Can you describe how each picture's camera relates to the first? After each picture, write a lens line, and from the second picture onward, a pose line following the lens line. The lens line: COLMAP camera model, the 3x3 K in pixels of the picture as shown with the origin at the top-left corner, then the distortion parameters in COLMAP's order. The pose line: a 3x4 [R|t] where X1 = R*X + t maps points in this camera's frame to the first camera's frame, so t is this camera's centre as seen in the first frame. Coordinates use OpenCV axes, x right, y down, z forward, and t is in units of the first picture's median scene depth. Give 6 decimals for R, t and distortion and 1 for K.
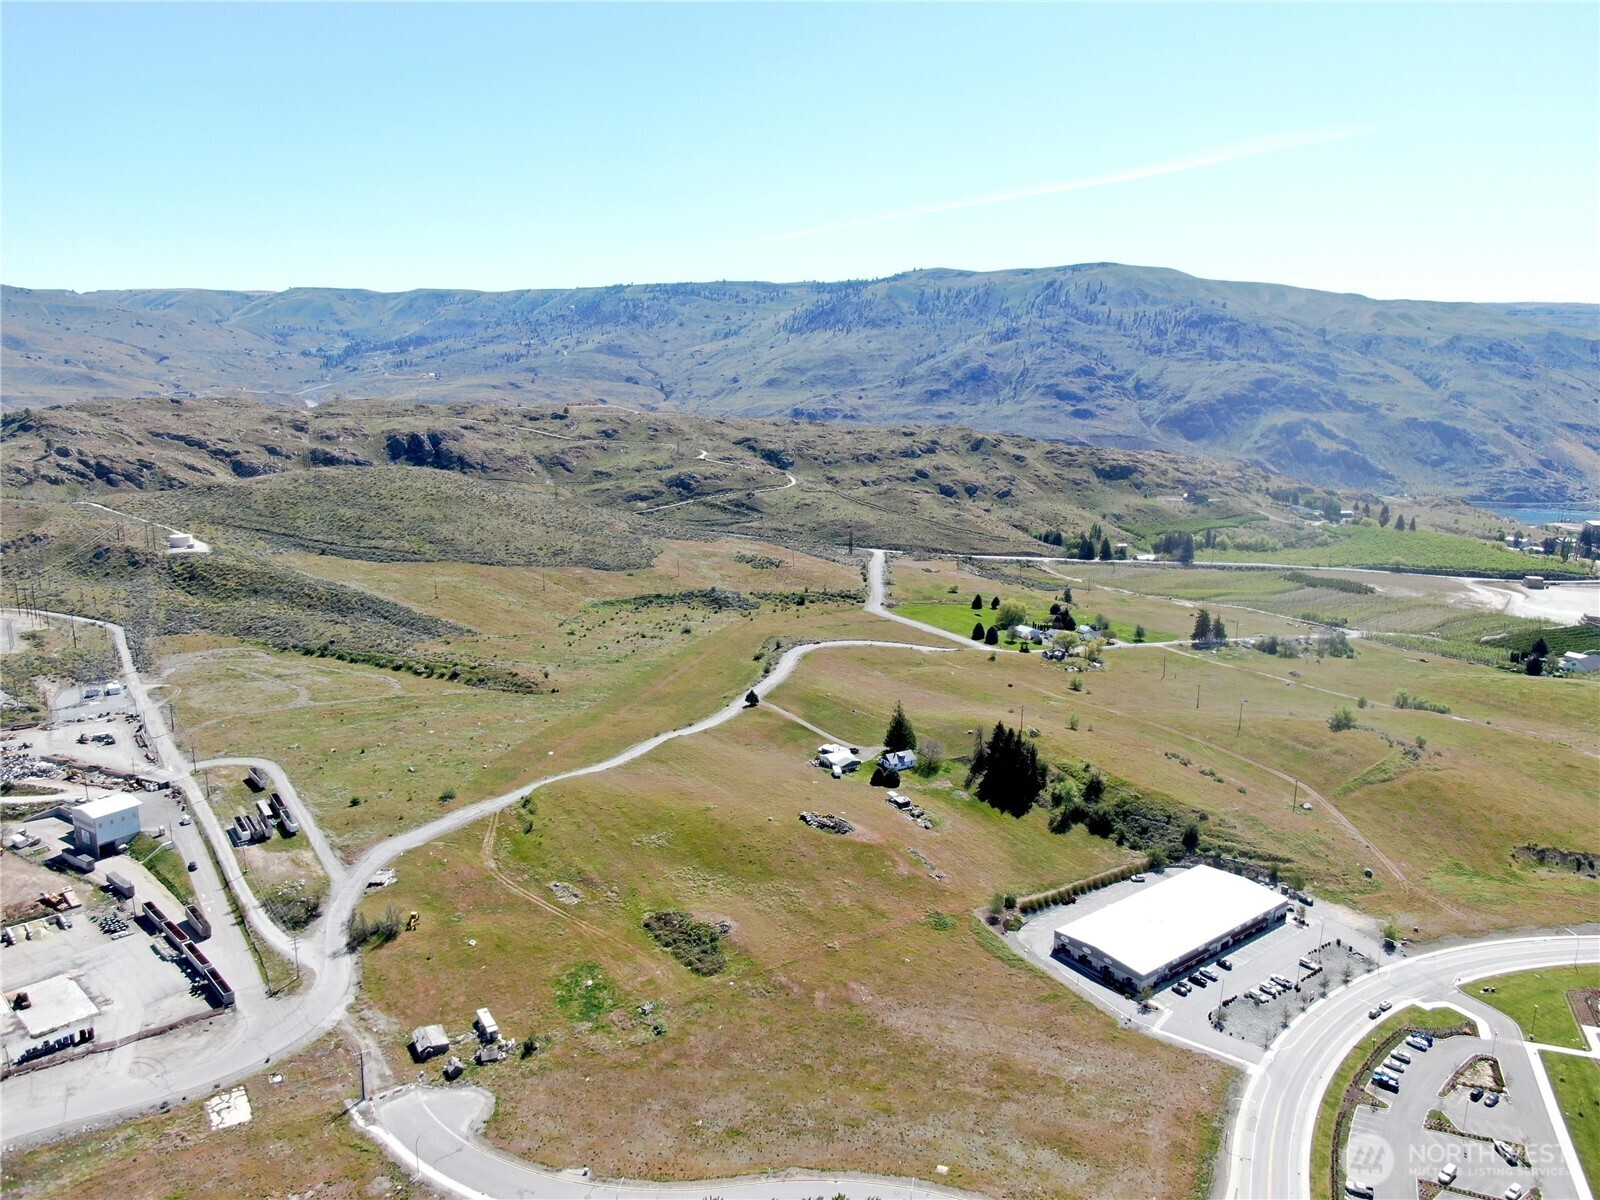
lens RADIAL K [[1138.8, 0, 800.0], [0, 1138.8, 589.8], [0, 0, 1]] dist [-0.022878, 0.004458]
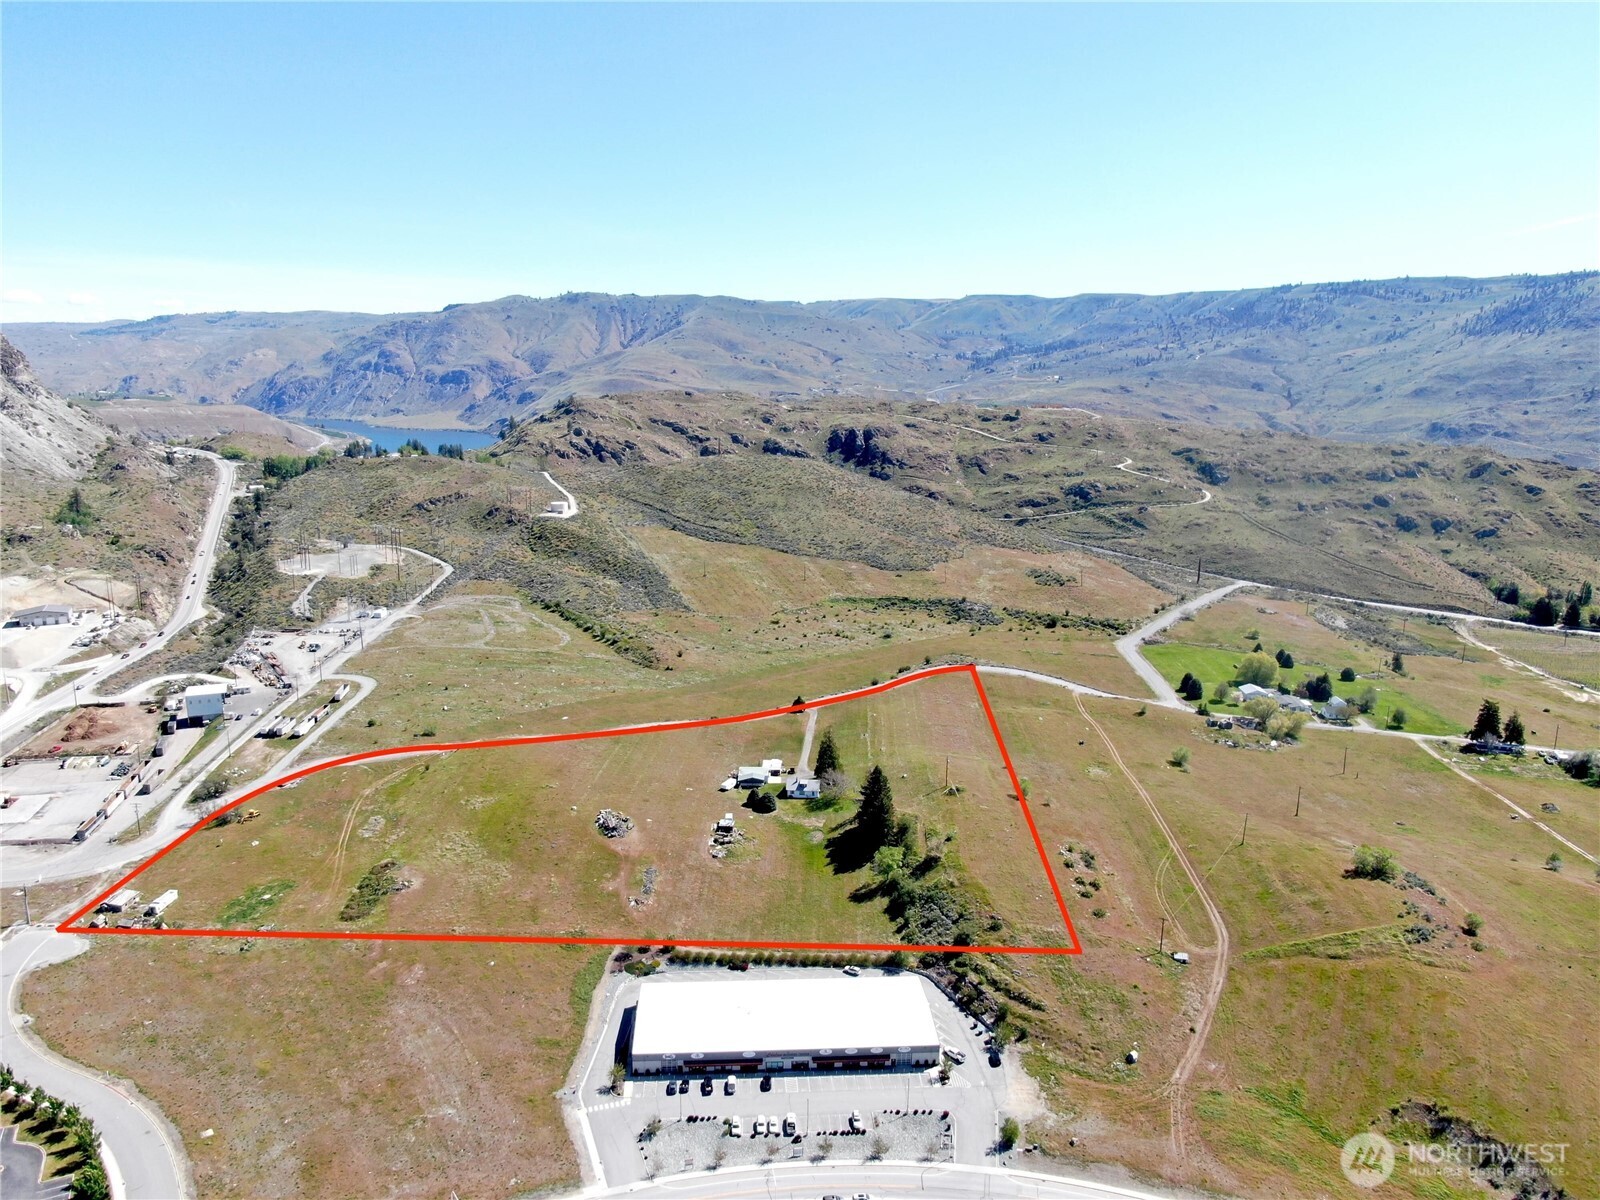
lens RADIAL K [[1138.8, 0, 799.9], [0, 1138.8, 592.1], [0, 0, 1]] dist [-0.022878, 0.004458]
pose [[0.834233, 0.113462, -0.539612, 0.212774], [-0.114462, 0.992918, 0.031820, -0.013976], [0.539401, 0.035219, 0.841312, 0.081854]]
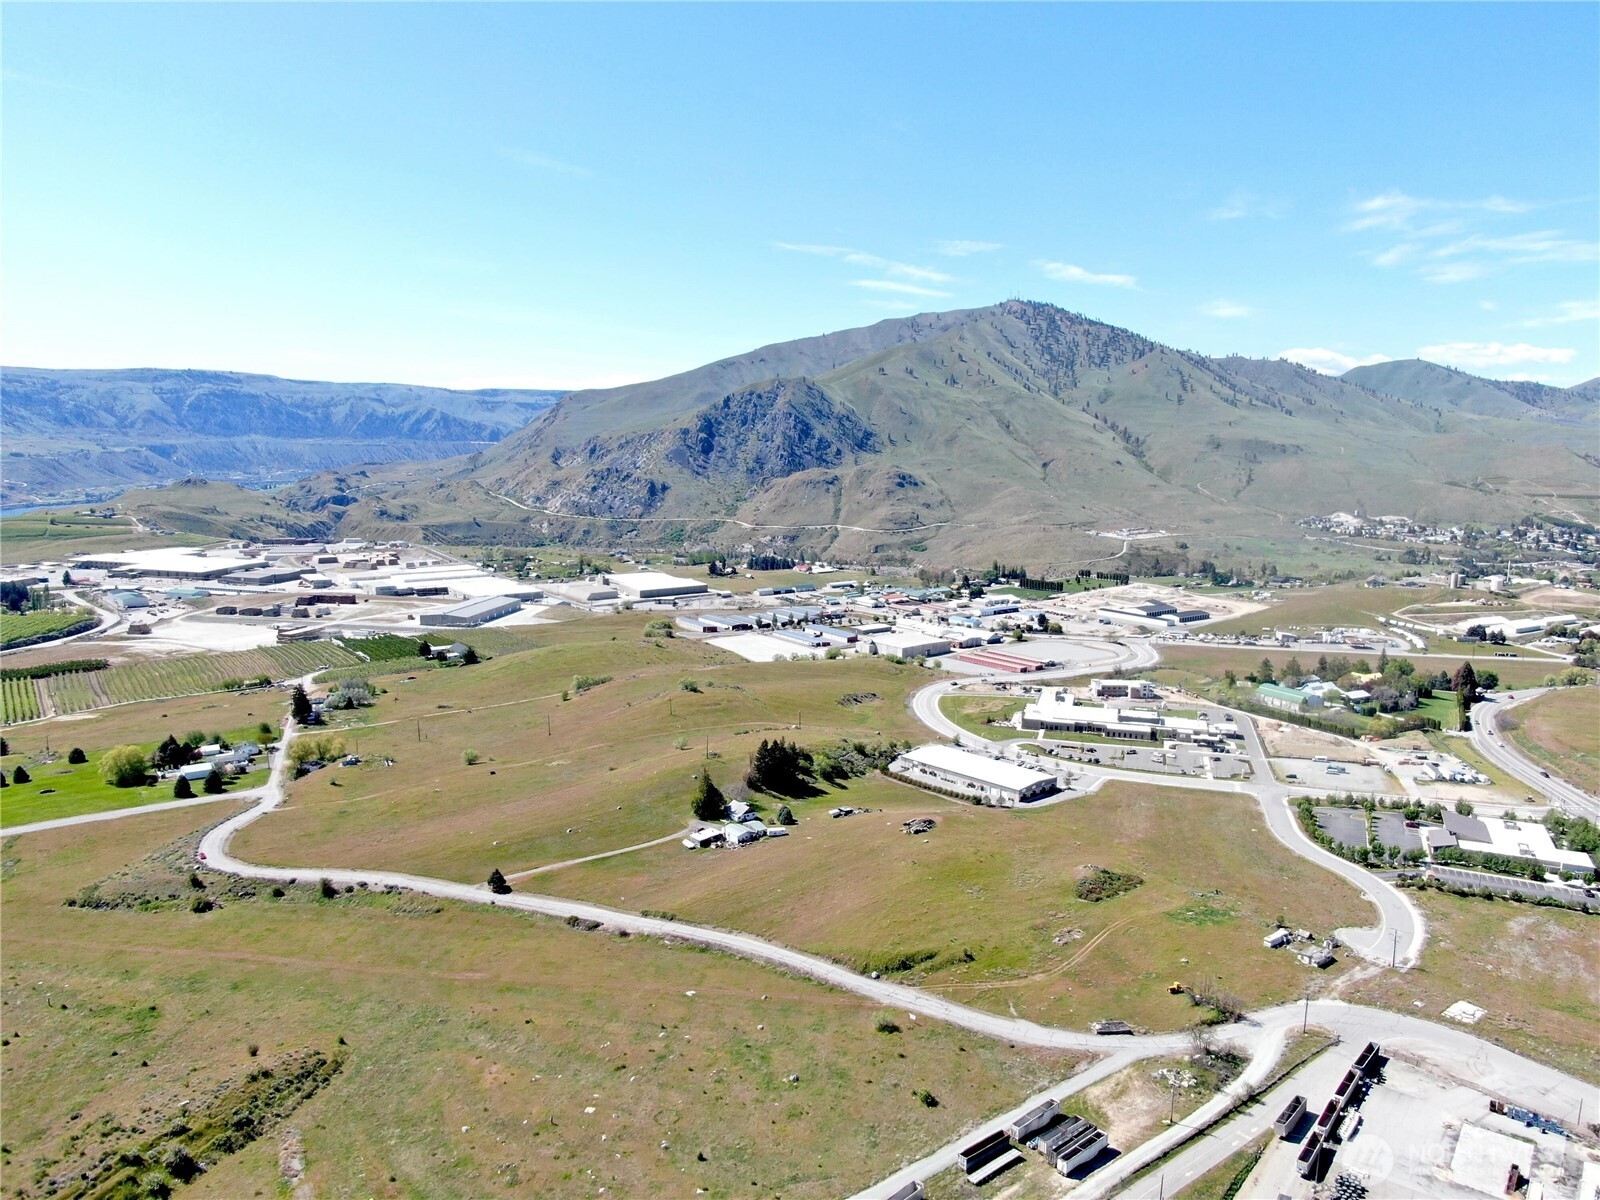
lens RADIAL K [[1138.8, 0, 806.4], [0, 1138.8, 587.6], [0, 0, 1]] dist [-0.022878, 0.004458]
pose [[-0.098869, -0.145607, 0.984390, -0.348716], [0.184234, 0.969456, 0.161902, -0.079003], [-0.977897, 0.197365, -0.069024, 0.367826]]
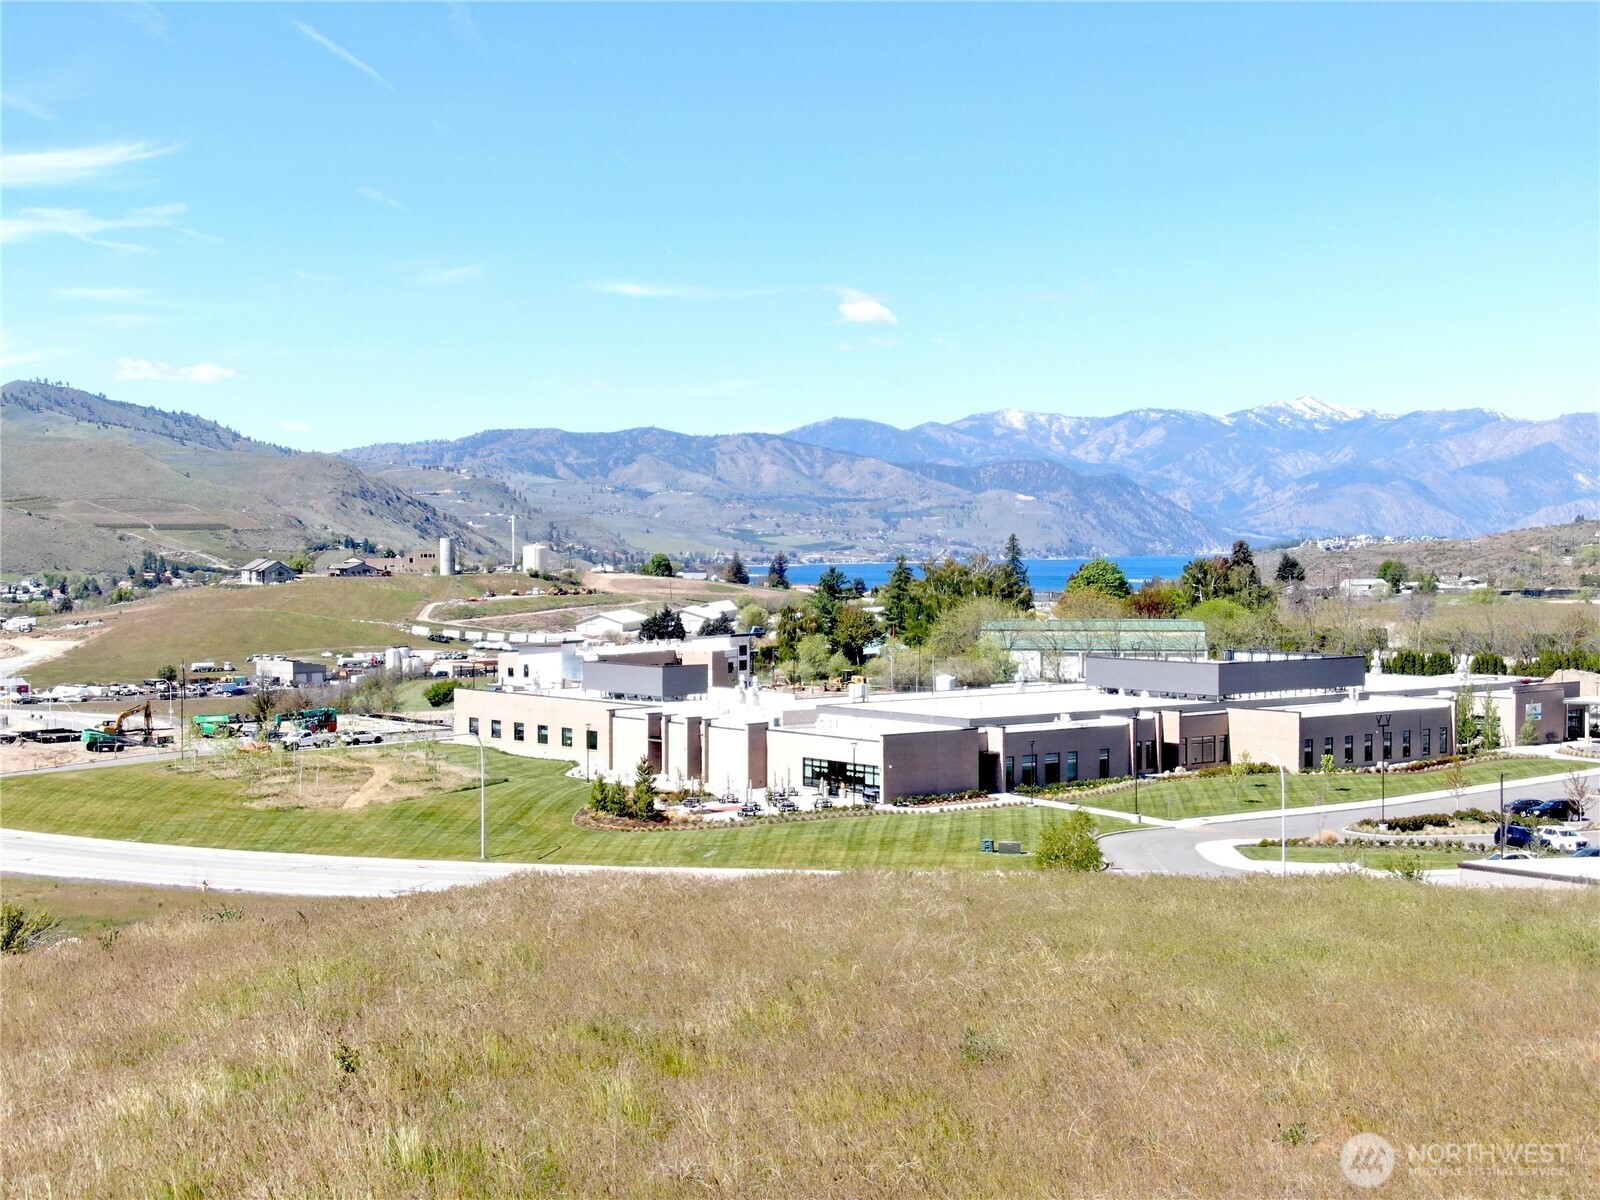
lens RADIAL K [[2250.6, 0, 791.4], [0, 2250.6, 610.6], [0, 0, 1]] dist [0.115597, 0.000000]
pose [[-0.879494, -0.021010, 0.475445, 0.106343], [0.089315, 0.973987, 0.208259, 0.049746], [-0.467453, 0.225627, -0.854740, 0.372633]]
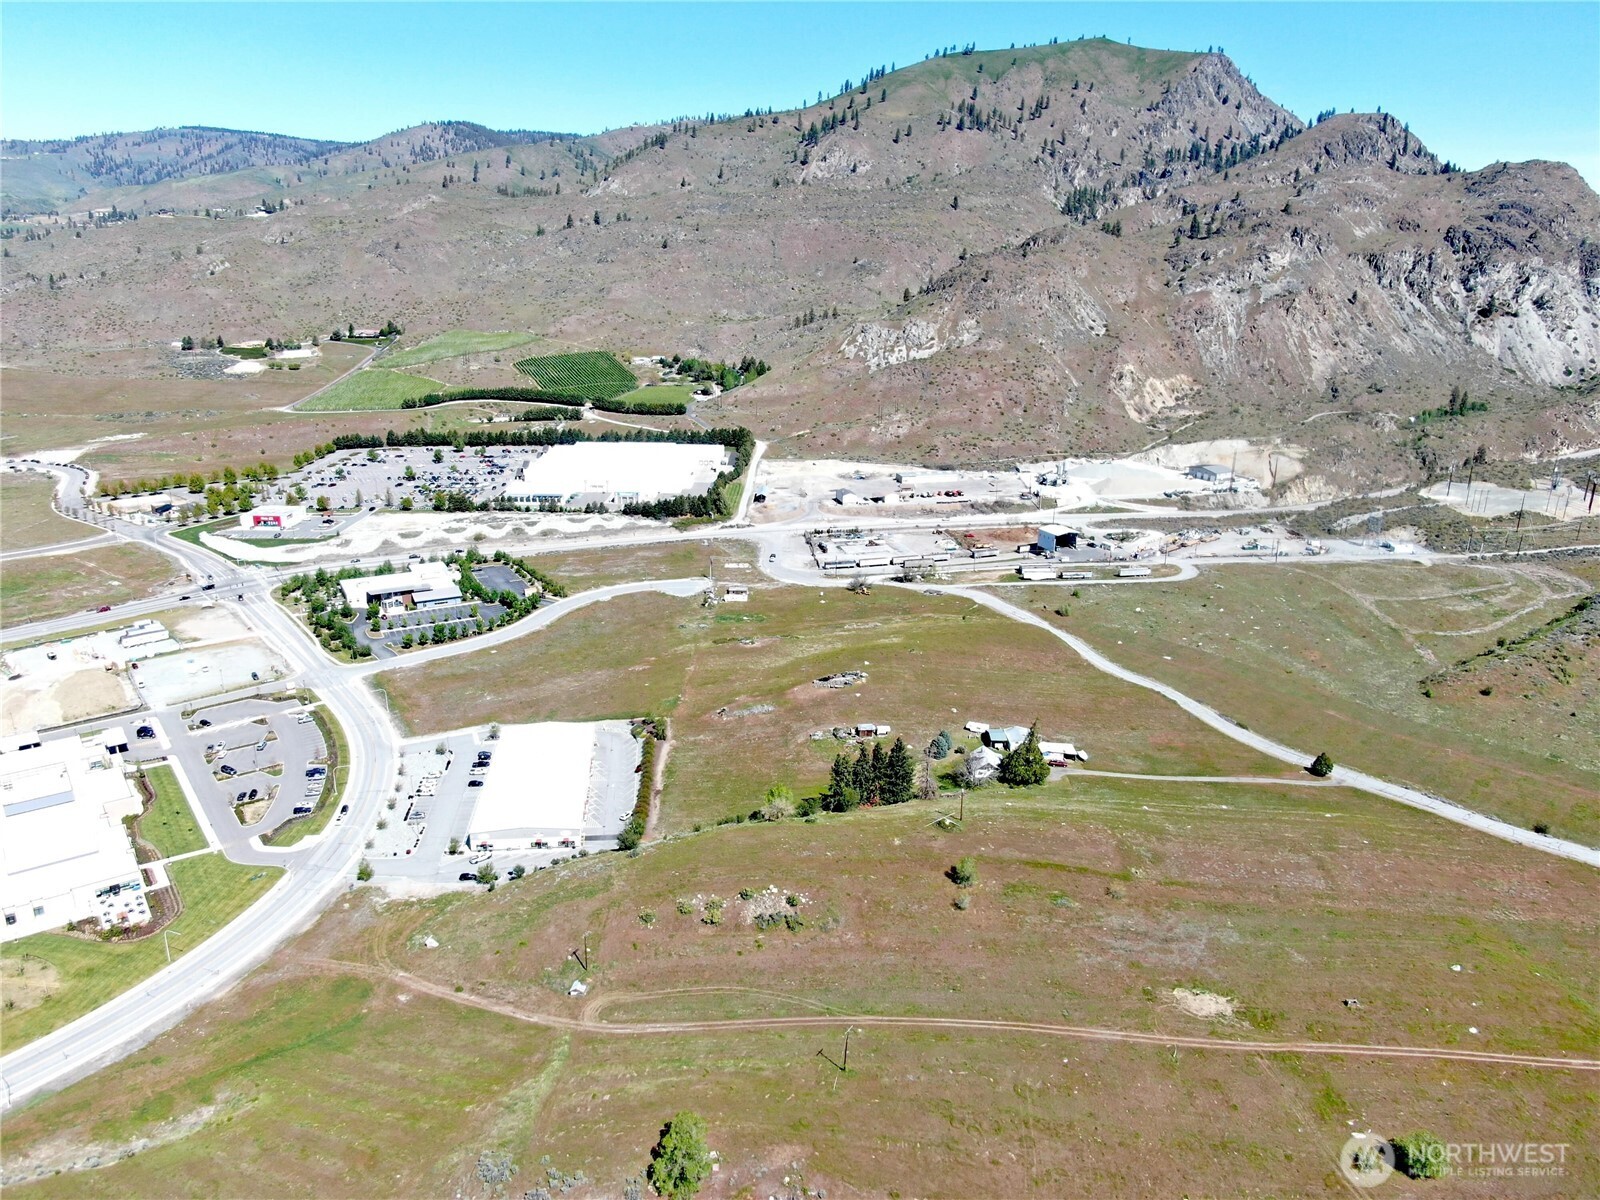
lens RADIAL K [[1138.8, 0, 805.8], [0, 1138.8, 594.7], [0, 0, 1]] dist [-0.022878, 0.004458]
pose [[-0.510598, 0.245983, -0.823882, 0.289504], [-0.188259, 0.902970, 0.386269, -0.088676], [0.838956, 0.352331, -0.414747, 0.445855]]
